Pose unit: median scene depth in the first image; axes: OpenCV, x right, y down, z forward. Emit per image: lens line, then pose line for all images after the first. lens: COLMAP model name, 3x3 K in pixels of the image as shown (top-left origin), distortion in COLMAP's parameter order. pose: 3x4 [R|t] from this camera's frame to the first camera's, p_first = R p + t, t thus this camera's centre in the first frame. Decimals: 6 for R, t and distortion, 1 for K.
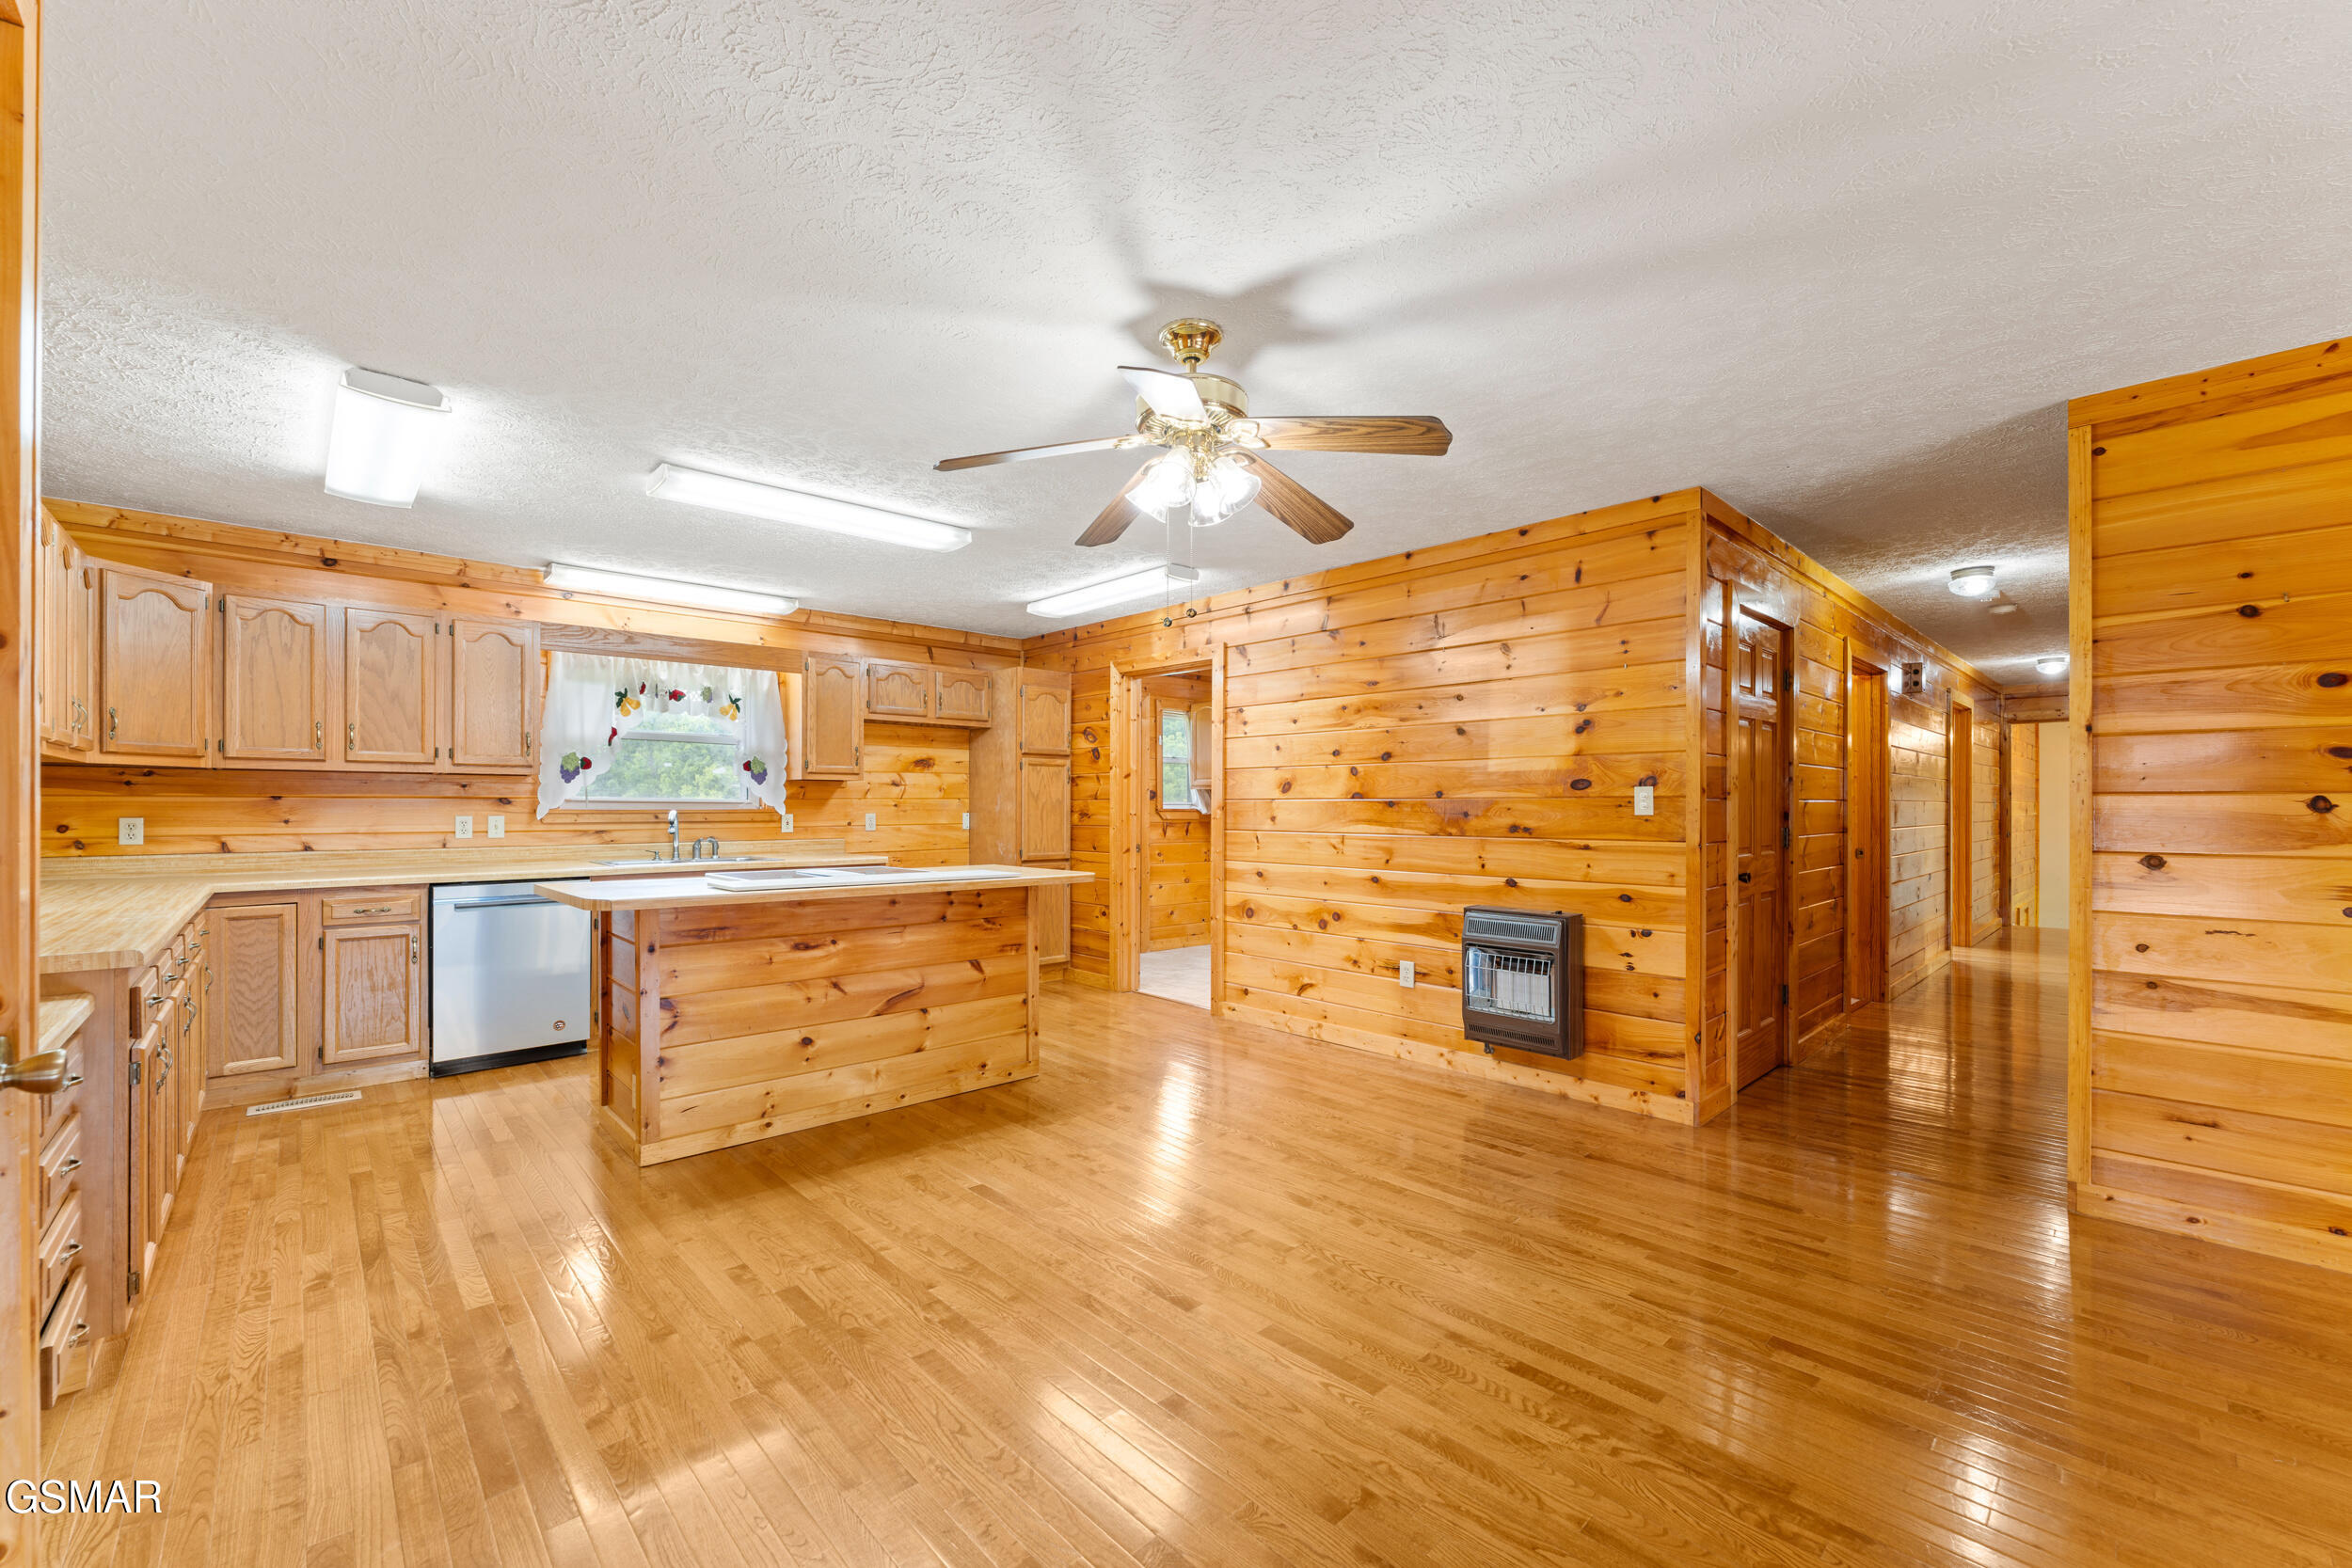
lens RADIAL K [[946.2, 0, 1181.6], [0, 946.2, 808.2], [0, 0, 1]] dist [-0.000003, -0.000913]
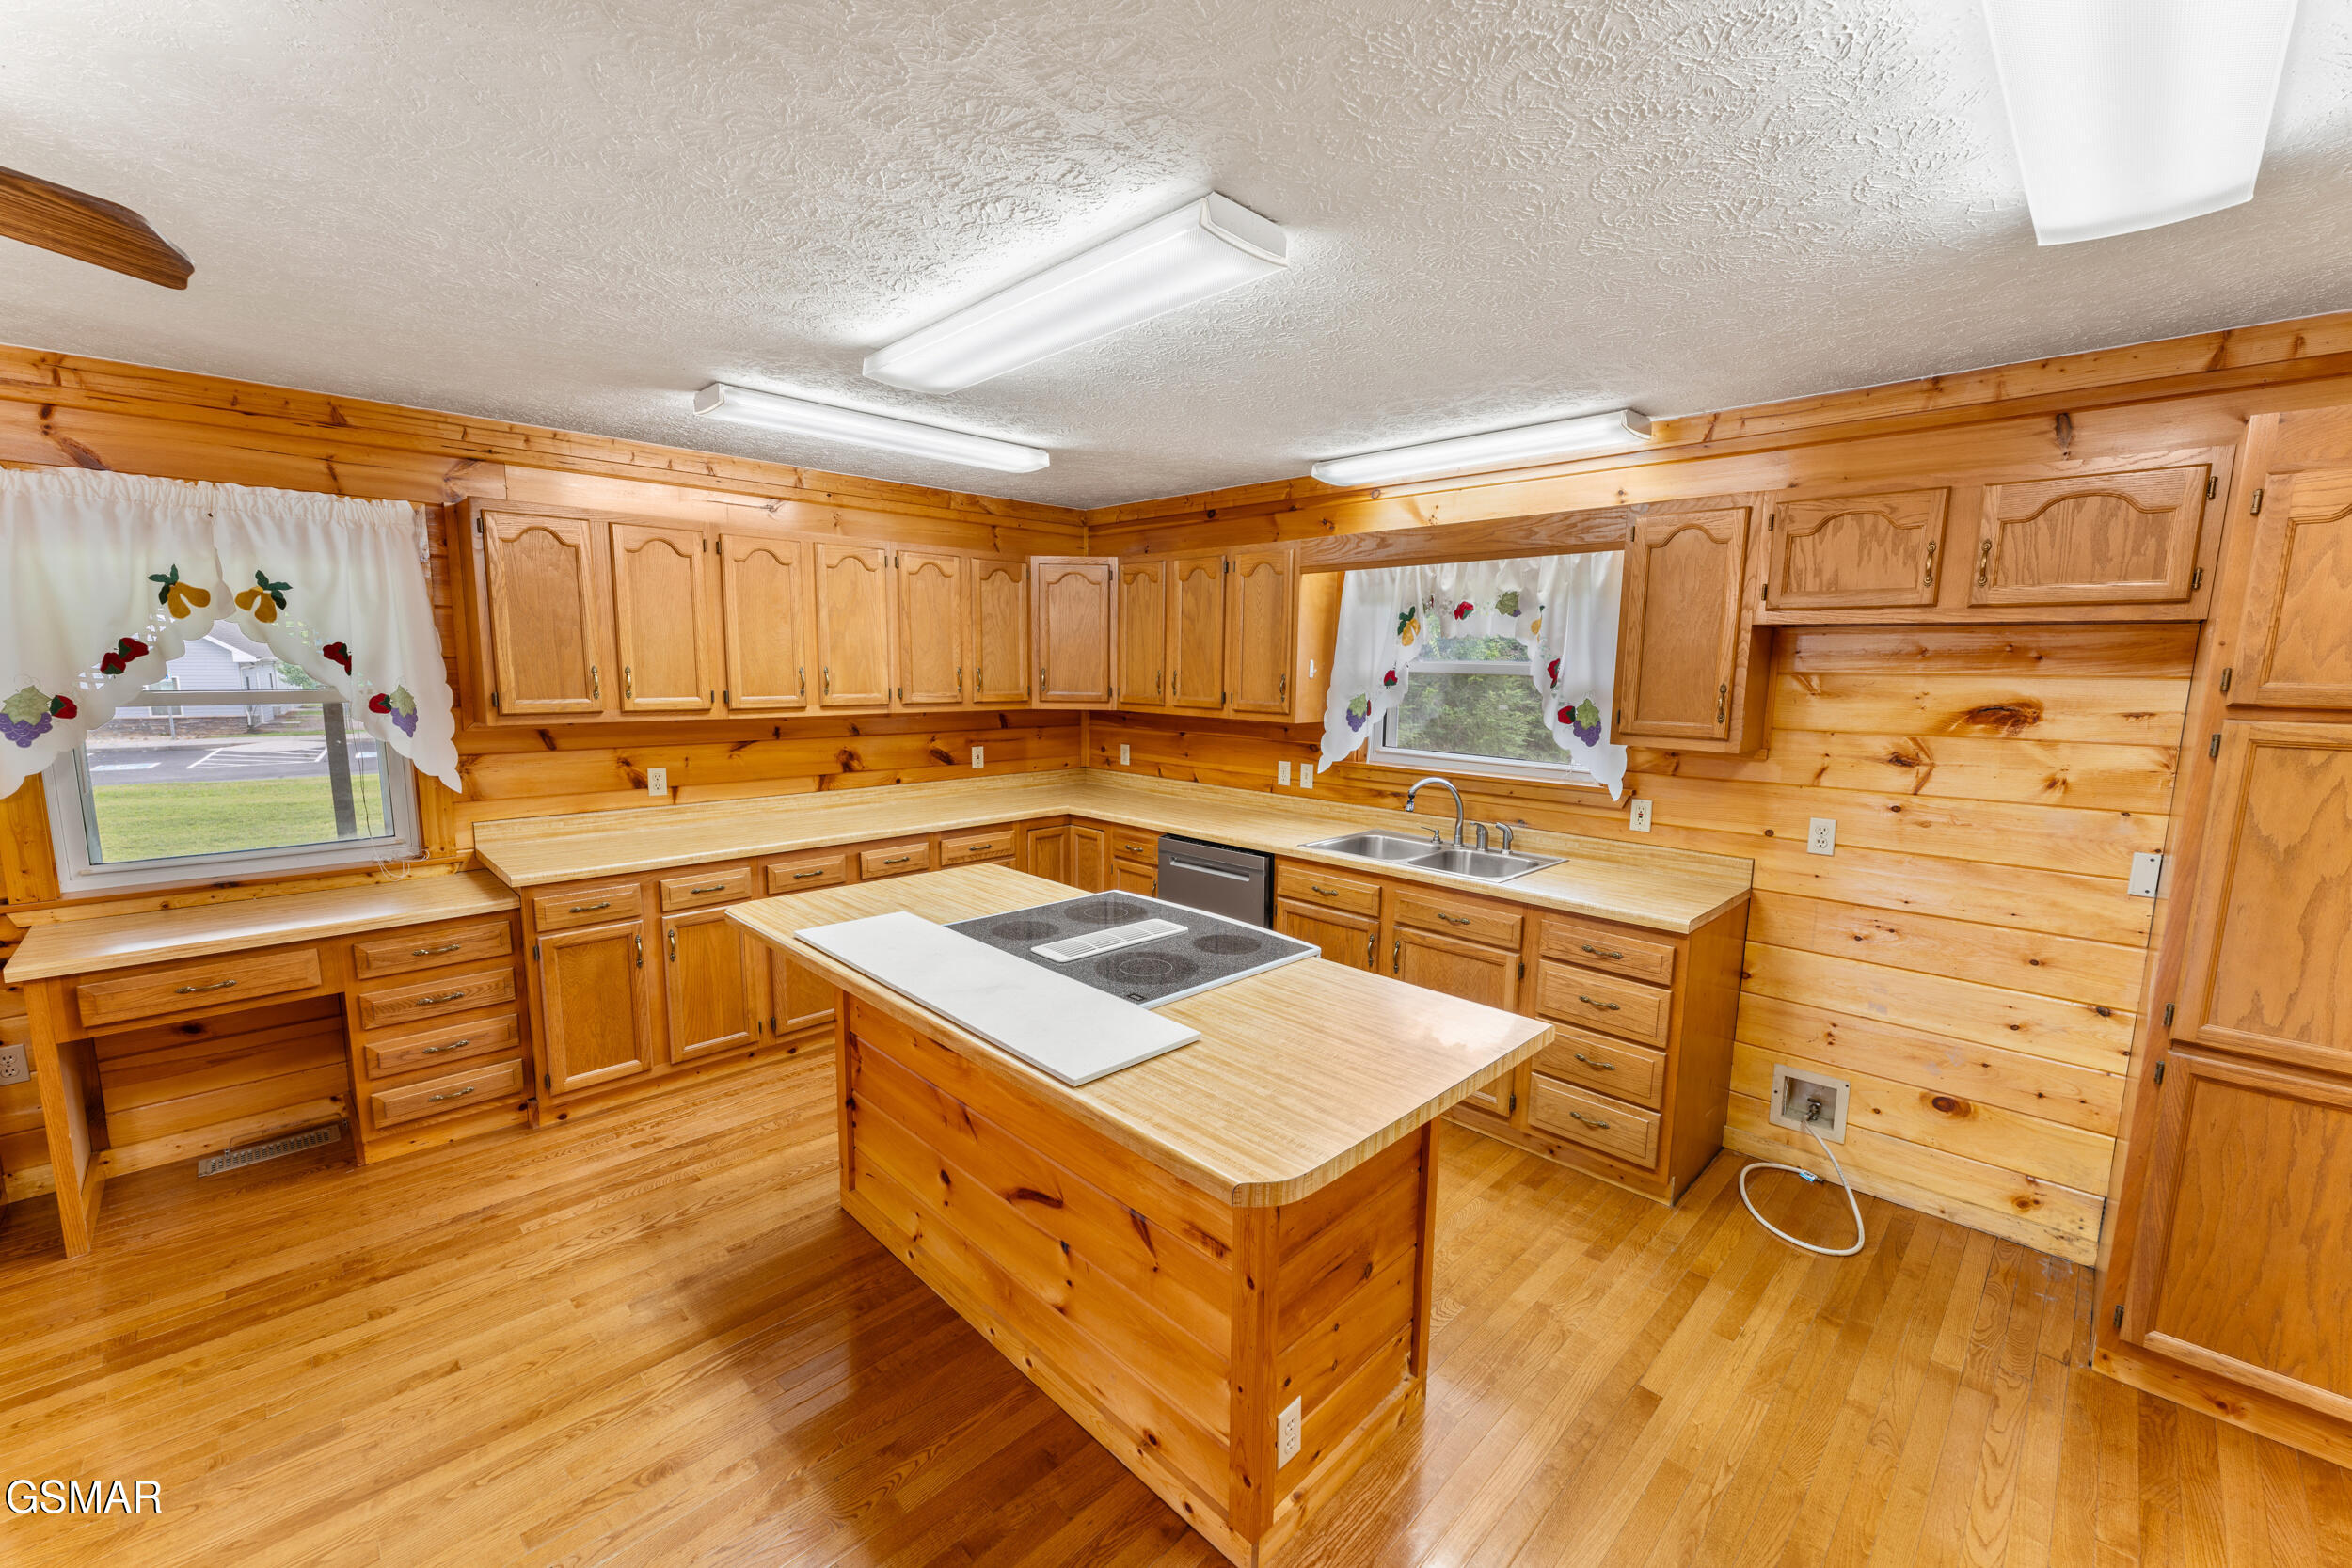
lens RADIAL K [[946.2, 0, 1173.9], [0, 946.2, 795.6], [0, 0, 1]] dist [-0.000003, -0.000913]
pose [[0.021789, 0.143057, -0.989475, 0.172187], [-0.014263, 0.989653, 0.142769, -0.088847], [0.999661, 0.011002, 0.023604, 0.845587]]
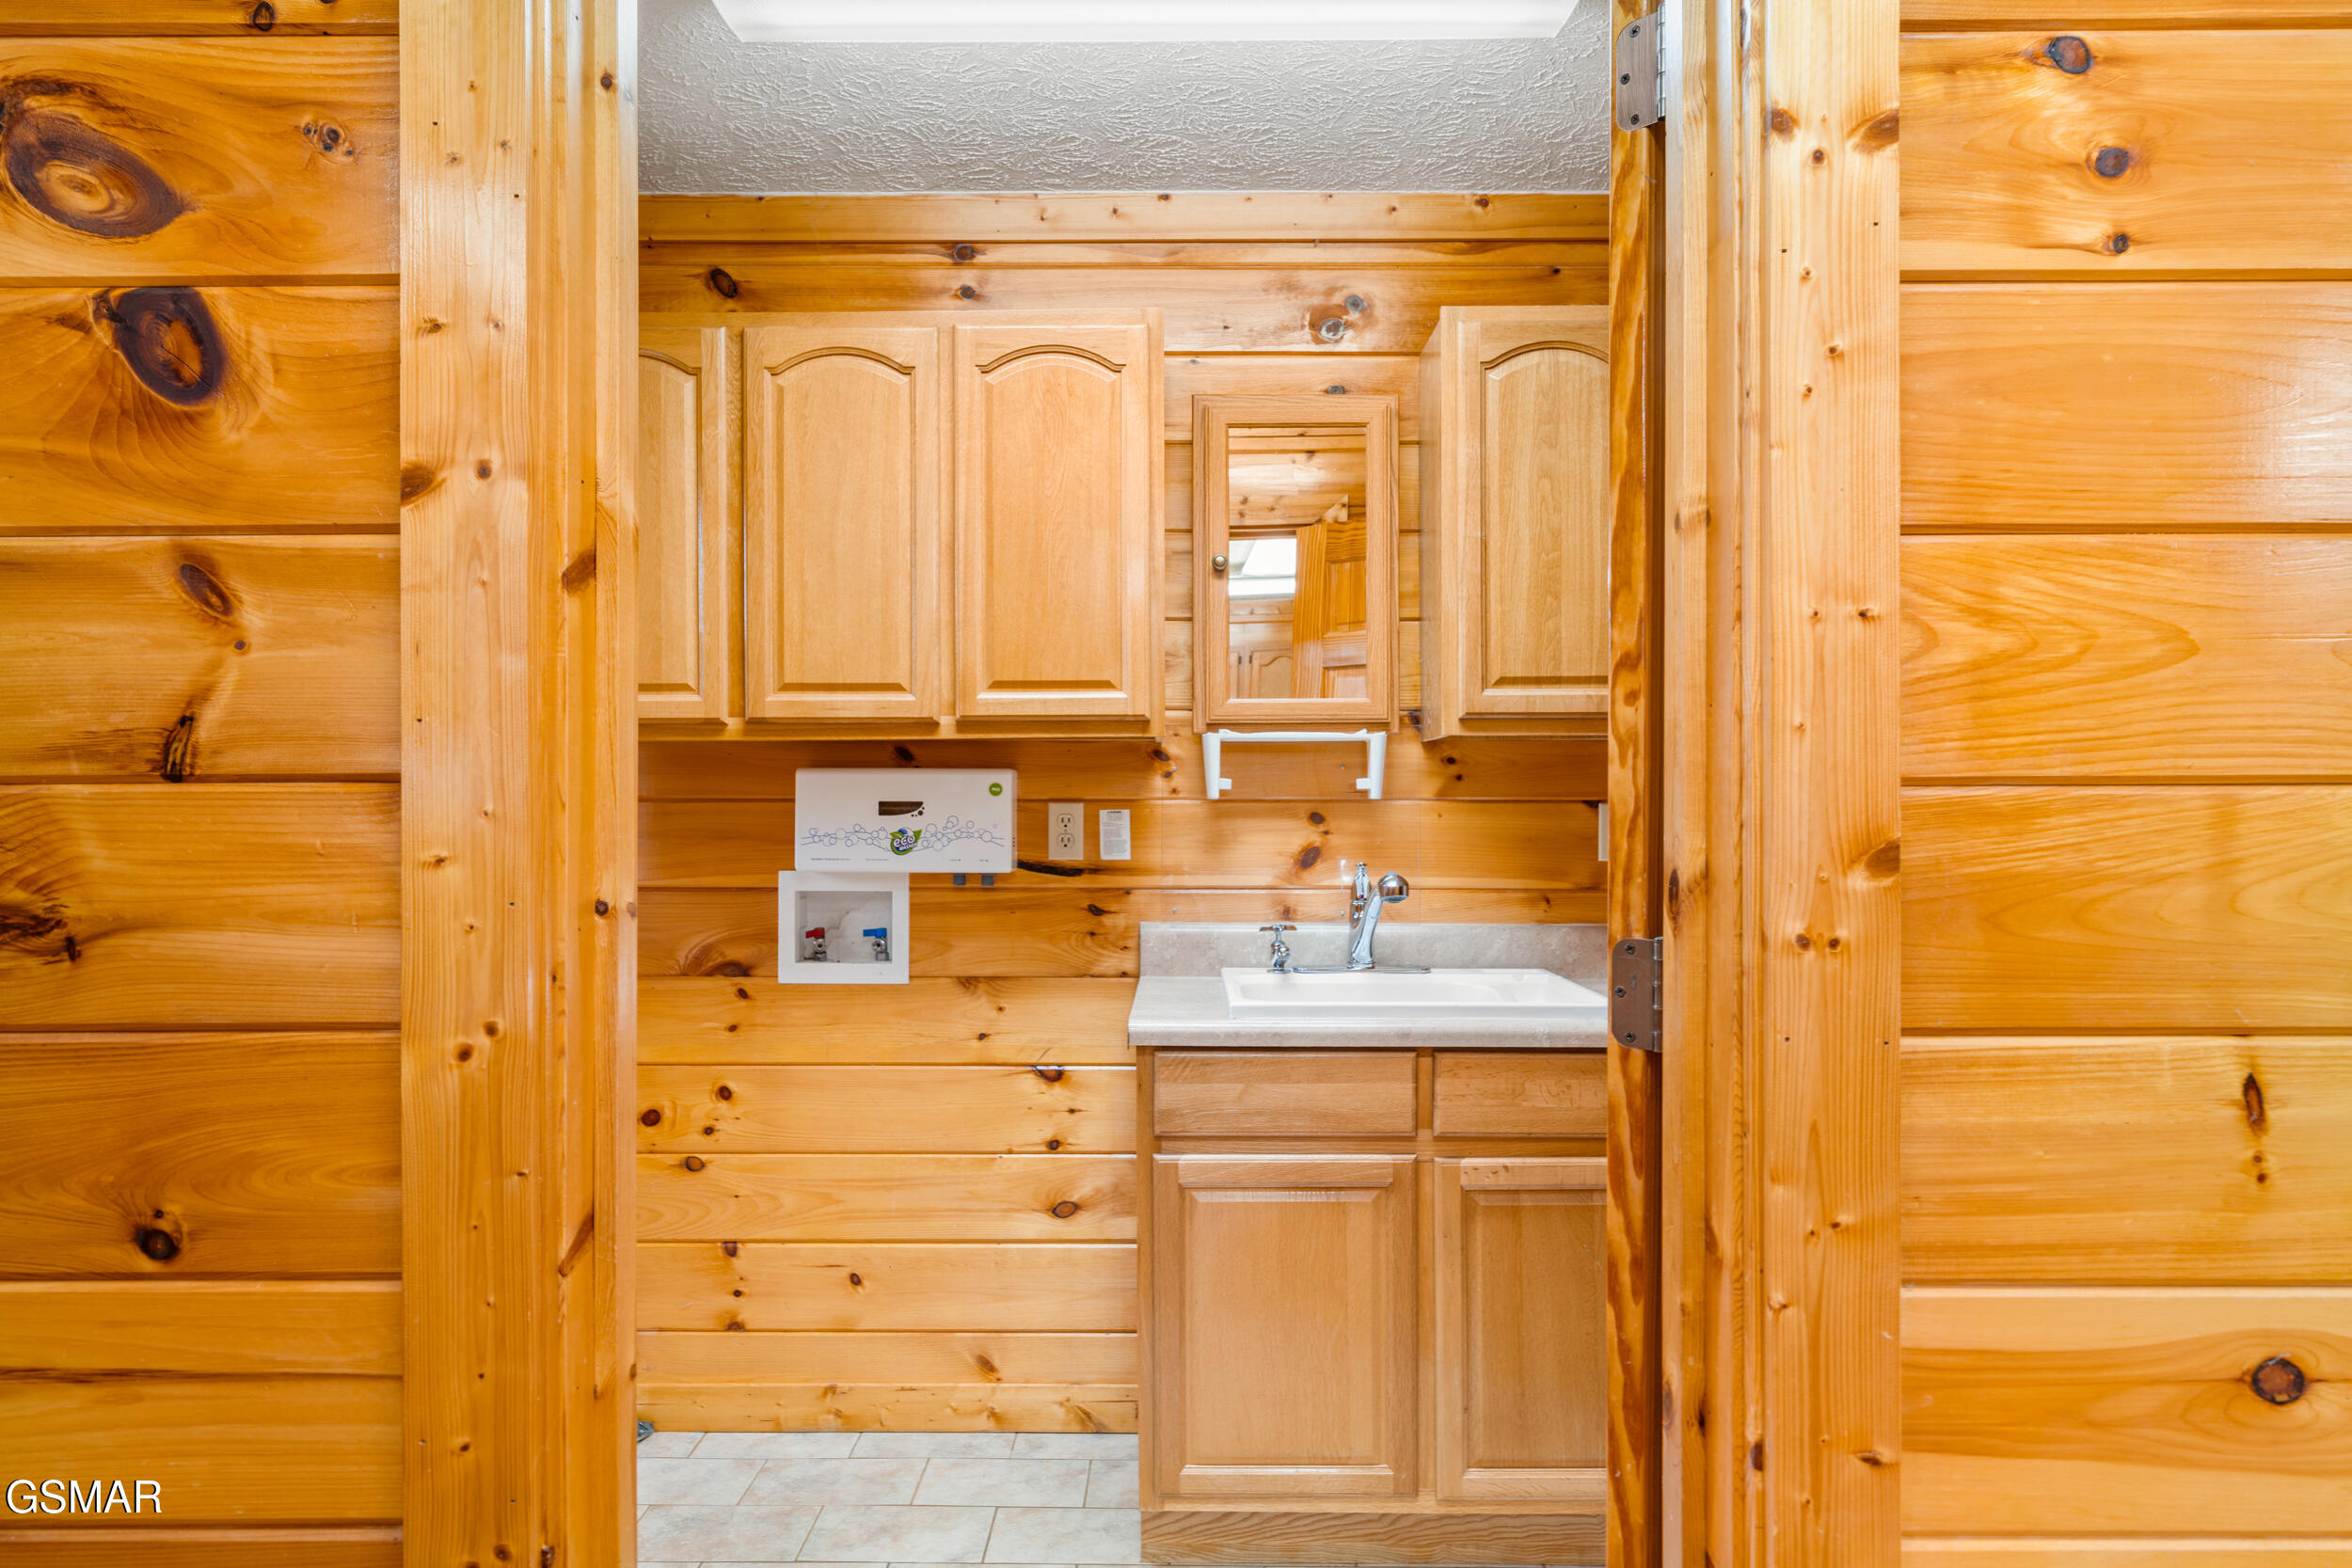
lens RADIAL K [[1576.4, 0, 1171.0], [0, 1576.4, 807.1], [0, 0, 1]] dist [0.003178, 0.005019]
pose [[0.691290, -0.003613, 0.722569, -0.185814], [0.003925, 0.999992, 0.001245, -0.007838], [-0.722567, 0.001975, 0.691298, 1.055612]]
